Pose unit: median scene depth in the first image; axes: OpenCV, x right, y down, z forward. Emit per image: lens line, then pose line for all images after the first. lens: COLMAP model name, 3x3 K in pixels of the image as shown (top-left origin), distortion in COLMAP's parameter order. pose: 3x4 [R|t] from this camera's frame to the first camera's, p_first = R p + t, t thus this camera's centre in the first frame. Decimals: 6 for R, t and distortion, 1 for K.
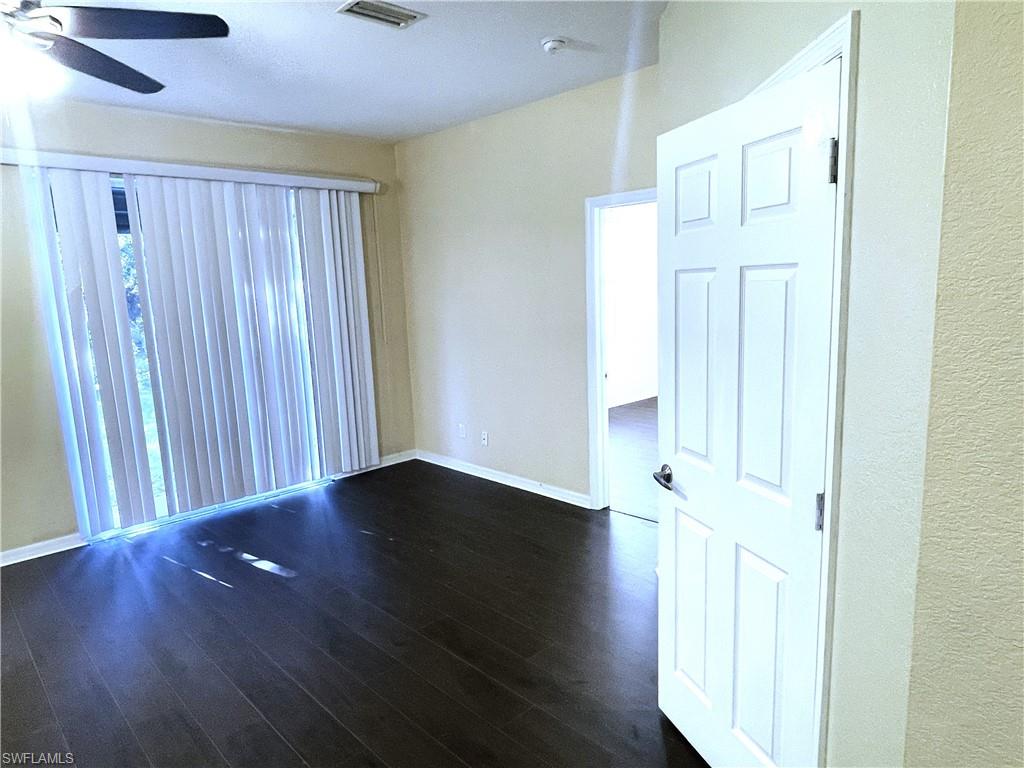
lens RADIAL K [[648.5, 0, 513.8], [0, 648.5, 387.9], [0, 0, 1]] dist [0.004851, -0.014457]
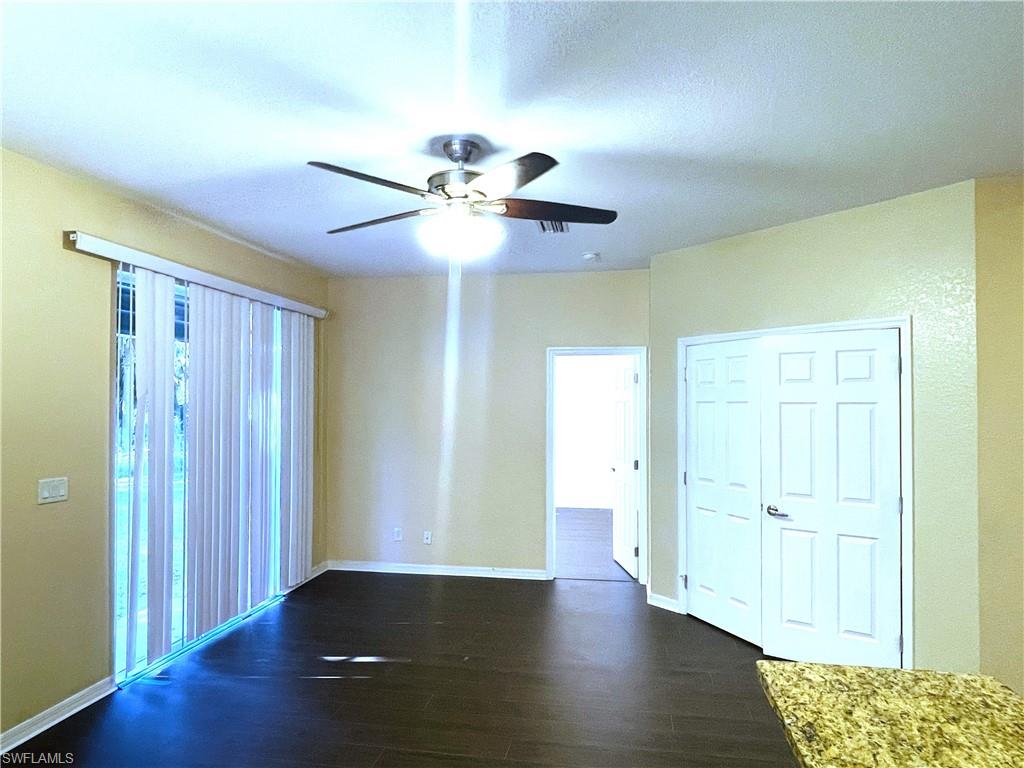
lens RADIAL K [[648.5, 0, 513.8], [0, 648.5, 387.9], [0, 0, 1]] dist [0.004851, -0.014457]
pose [[0.811296, 0.053293, 0.582201, -0.646697], [0.061177, 0.982631, -0.175197, 0.029750], [-0.581426, 0.177754, 0.793944, -0.045262]]
